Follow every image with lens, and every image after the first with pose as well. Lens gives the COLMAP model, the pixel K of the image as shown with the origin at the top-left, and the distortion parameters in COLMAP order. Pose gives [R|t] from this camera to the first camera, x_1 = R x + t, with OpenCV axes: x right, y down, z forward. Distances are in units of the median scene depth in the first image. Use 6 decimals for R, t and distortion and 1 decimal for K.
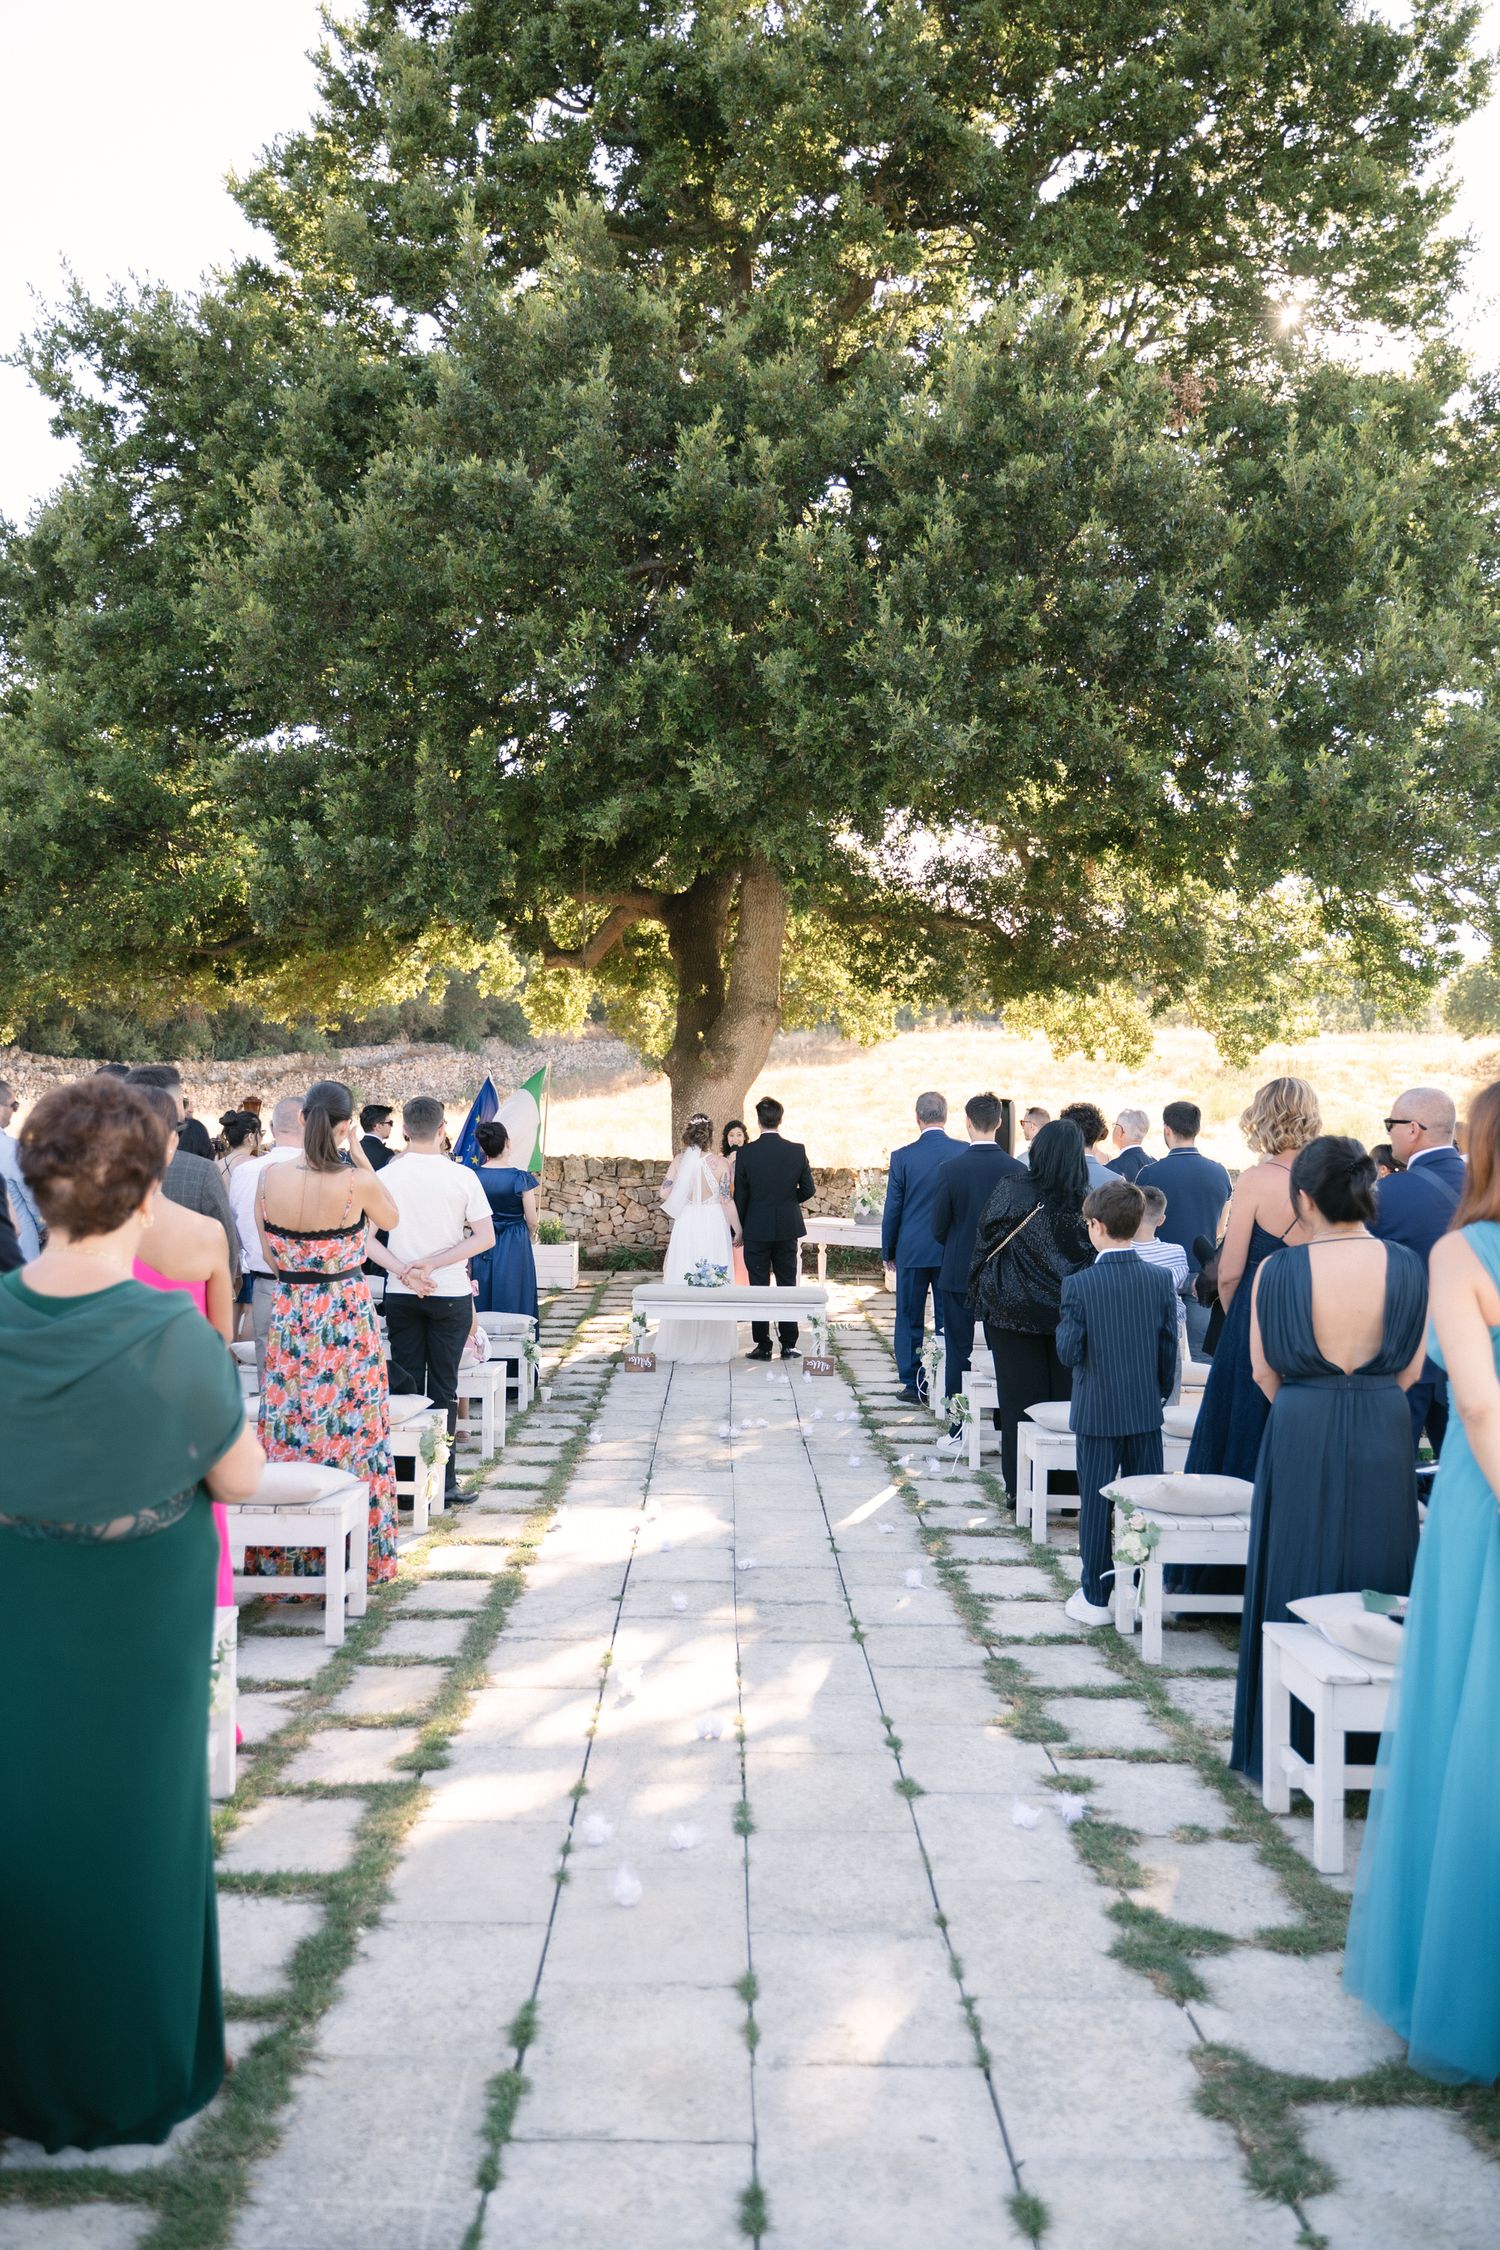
lens RADIAL K [[1790.8, 0, 755.9], [0, 1790.8, 1115.9], [0, 0, 1]] dist [0.049016, 0.016411]
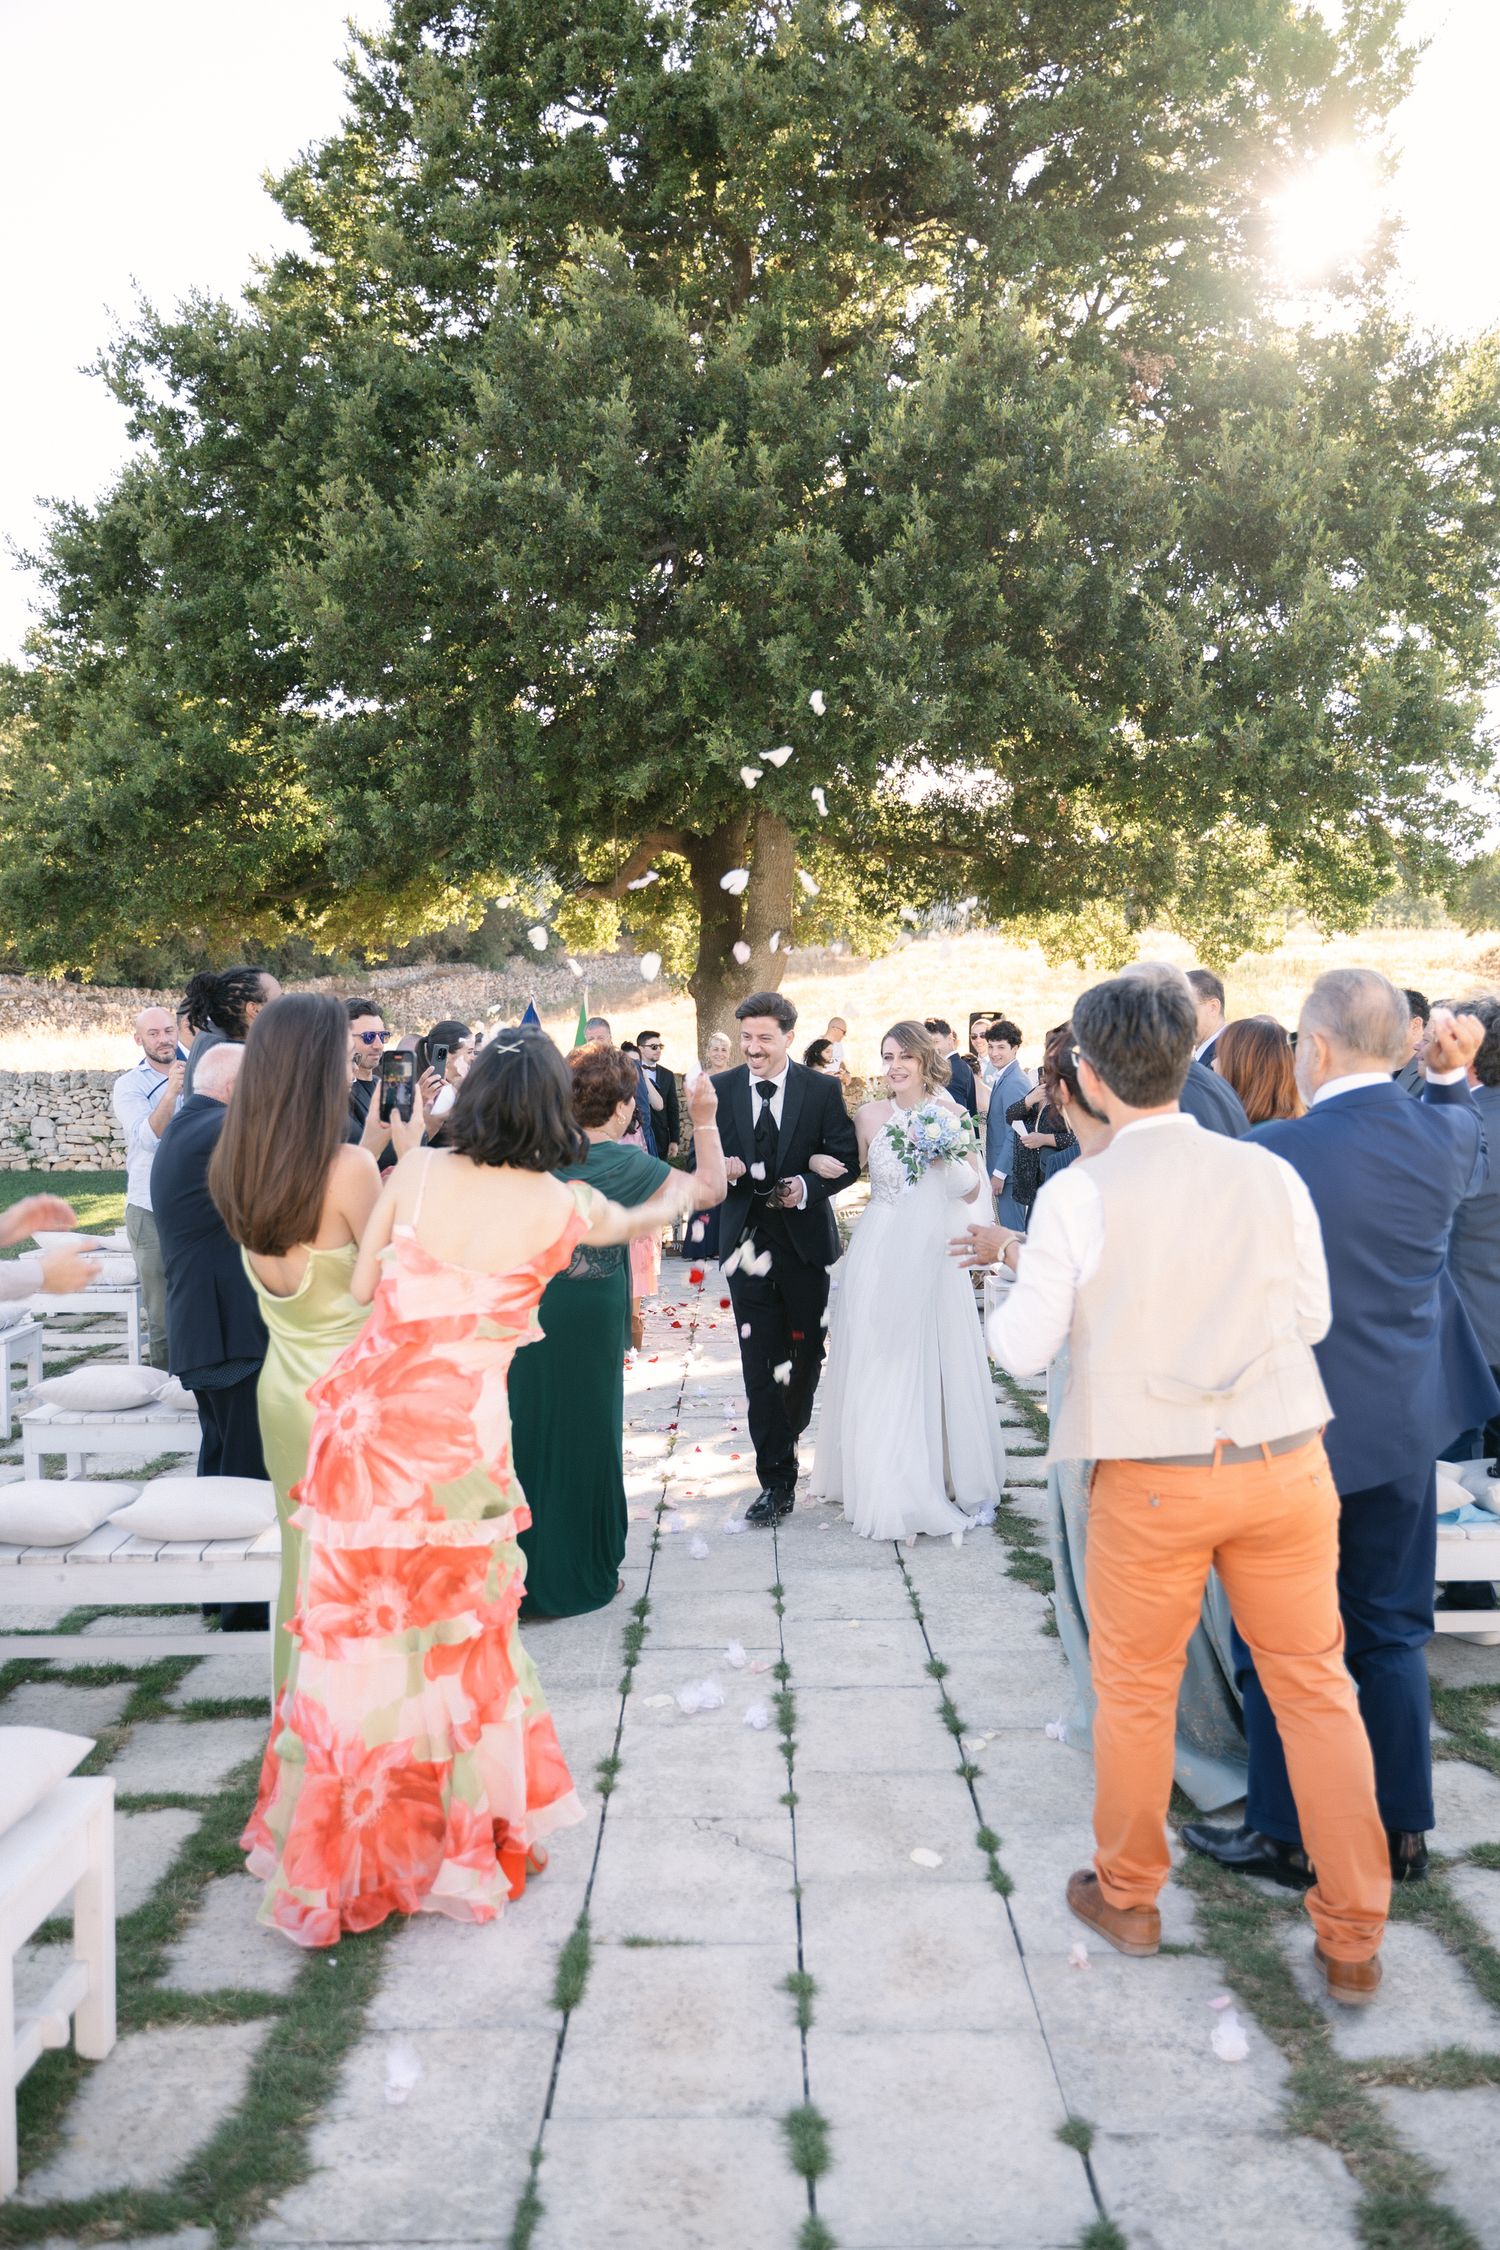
lens RADIAL K [[1790.8, 0, 758.5], [0, 1790.8, 1123.6], [0, 0, 1]] dist [0.049016, 0.016411]
pose [[0.999629, -0.024946, -0.010911, 0.001743], [0.025510, 0.998160, 0.055010, -0.005662], [0.009519, -0.055268, 0.998426, -0.140115]]
